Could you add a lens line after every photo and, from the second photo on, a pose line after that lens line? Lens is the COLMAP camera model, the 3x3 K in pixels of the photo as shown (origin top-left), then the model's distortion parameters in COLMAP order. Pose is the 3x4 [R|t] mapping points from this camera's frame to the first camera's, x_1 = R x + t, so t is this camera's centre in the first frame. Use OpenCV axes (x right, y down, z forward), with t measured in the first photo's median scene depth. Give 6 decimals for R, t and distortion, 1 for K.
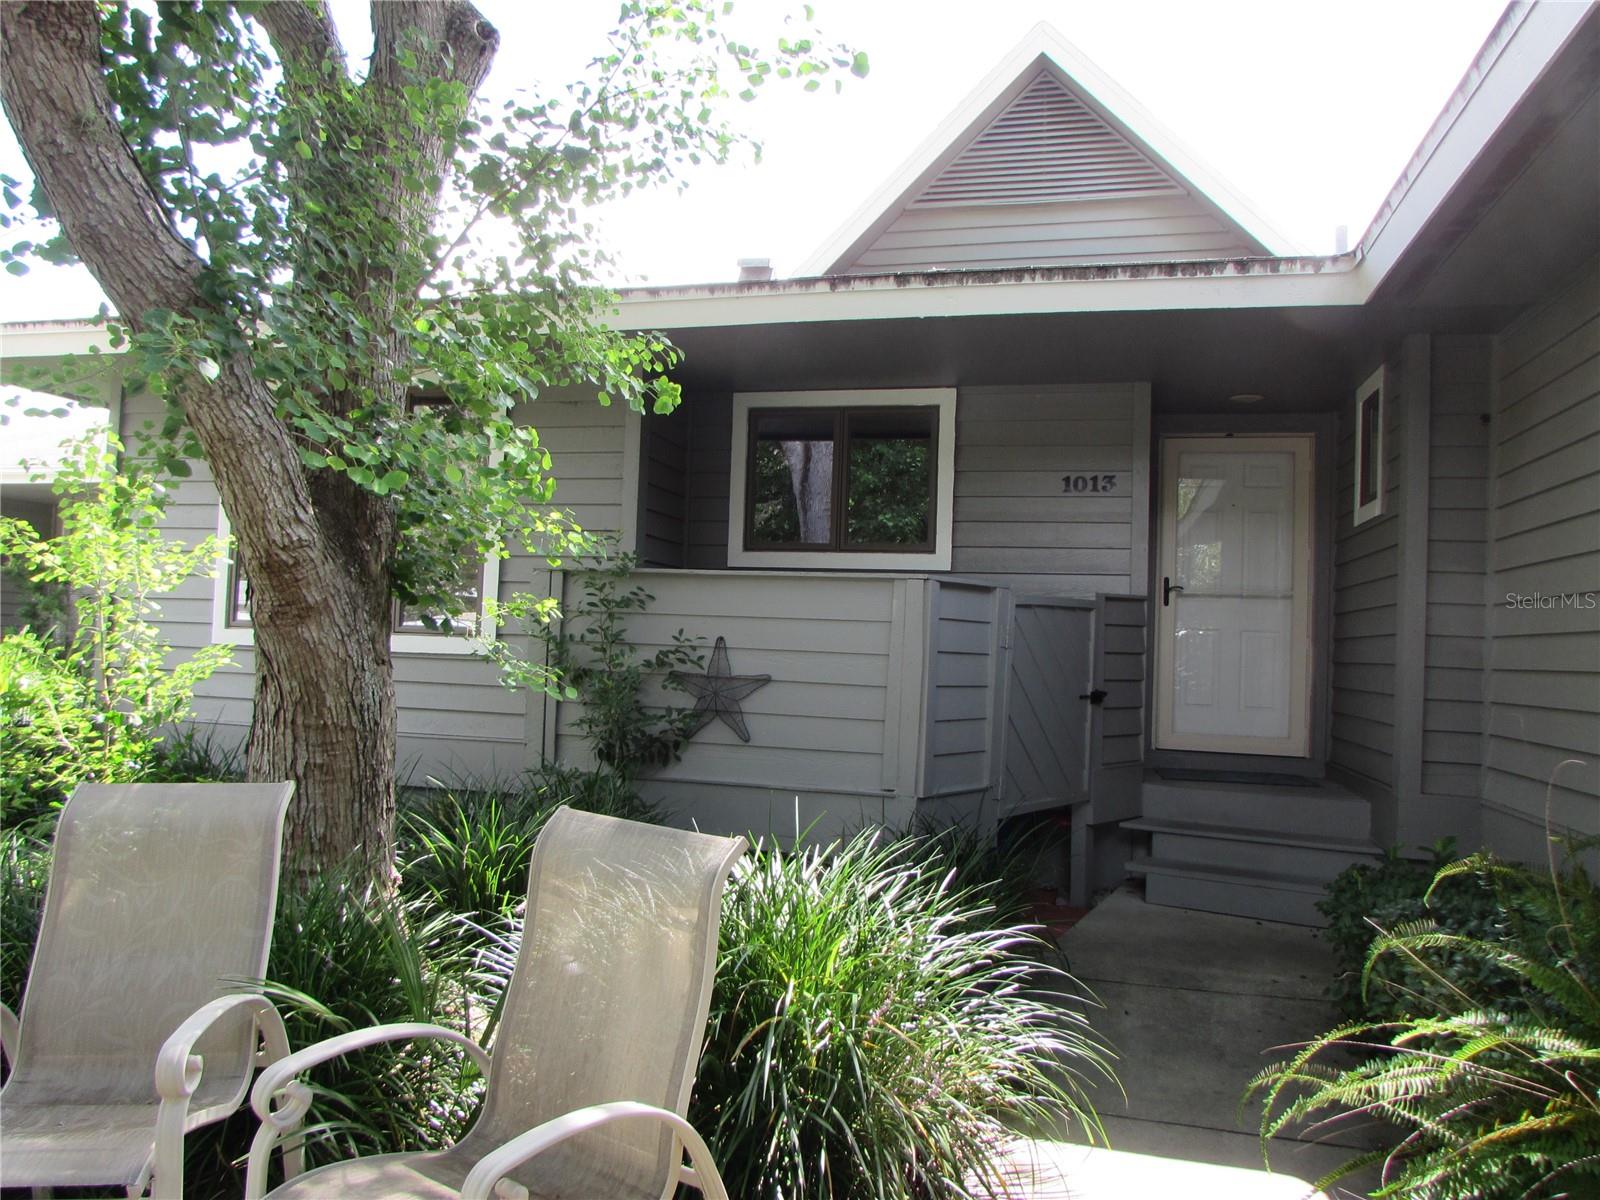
lens RADIAL K [[1129.0, 0, 806.9], [0, 1129.0, 599.9], [0, 0, 1]] dist [-0.045832, 0.027503]
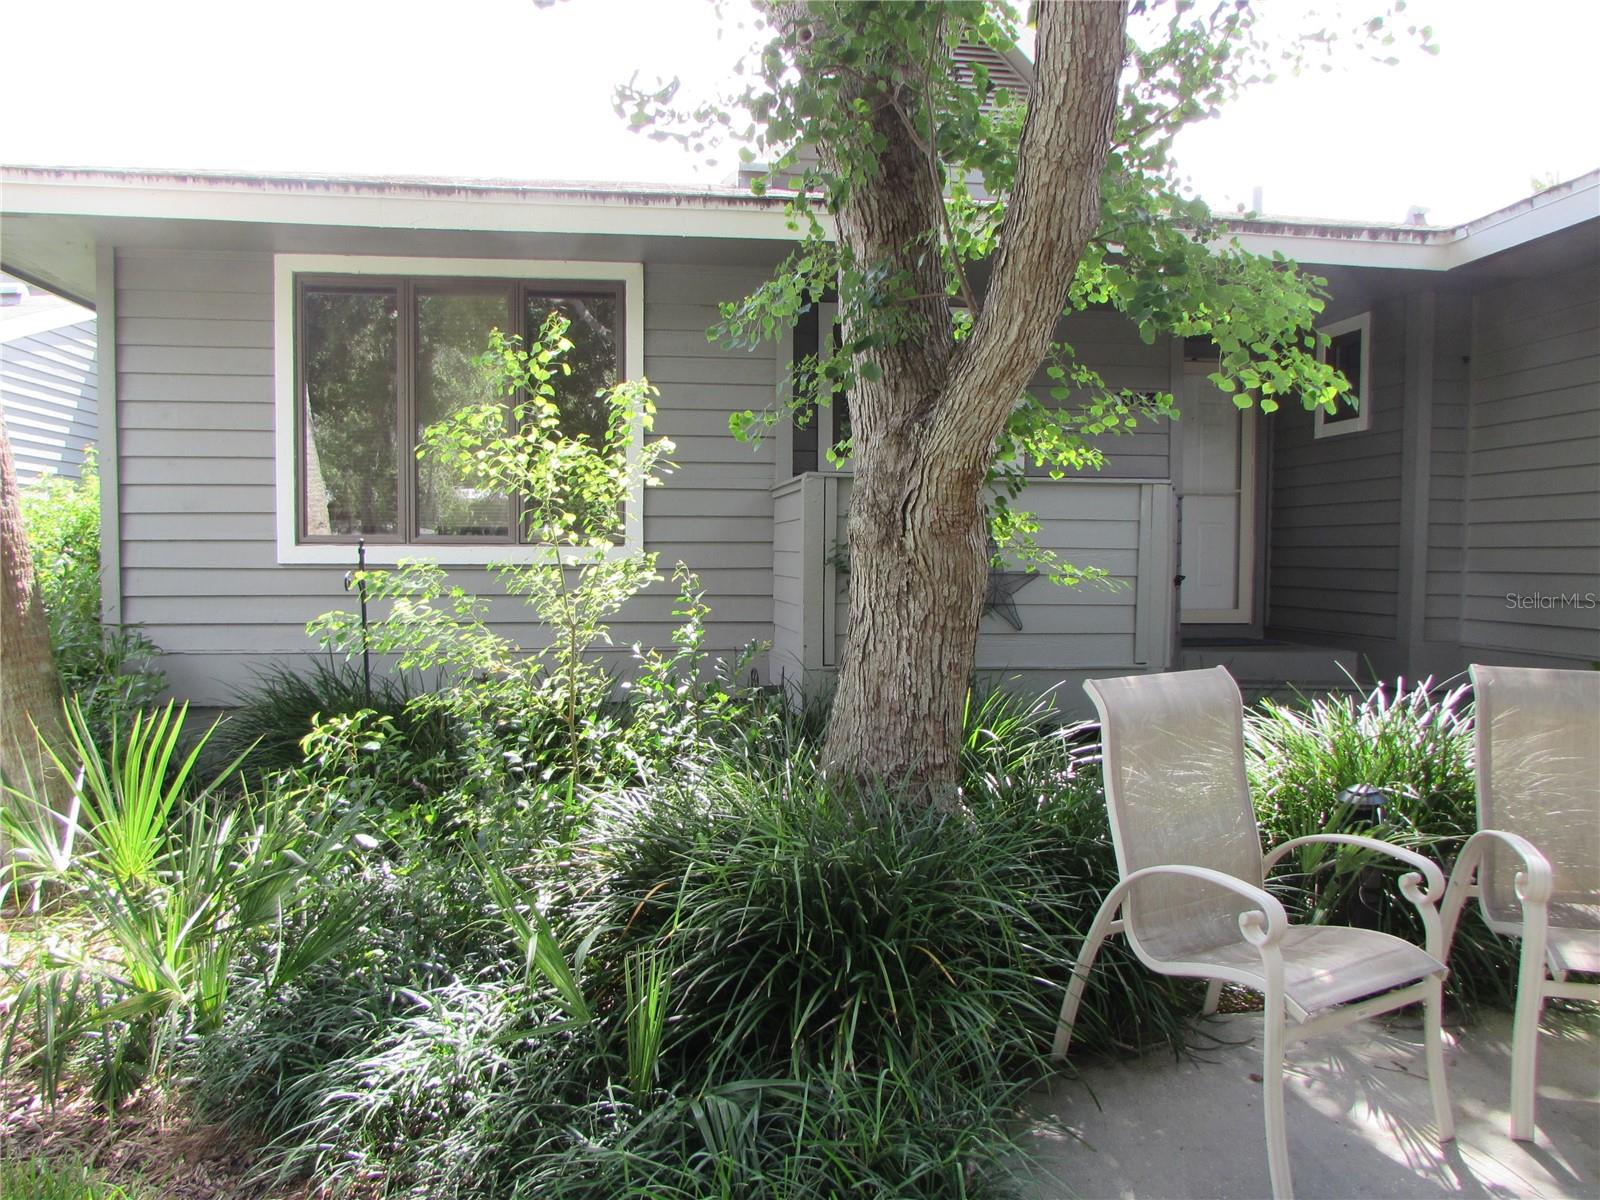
lens RADIAL K [[1129.0, 0, 806.9], [0, 1129.0, 599.9], [0, 0, 1]] dist [-0.045832, 0.027503]
pose [[0.926357, -0.047162, 0.373683, -0.666287], [0.013262, 0.995599, 0.092776, -0.011107], [-0.376414, -0.080988, 0.922905, 0.044048]]
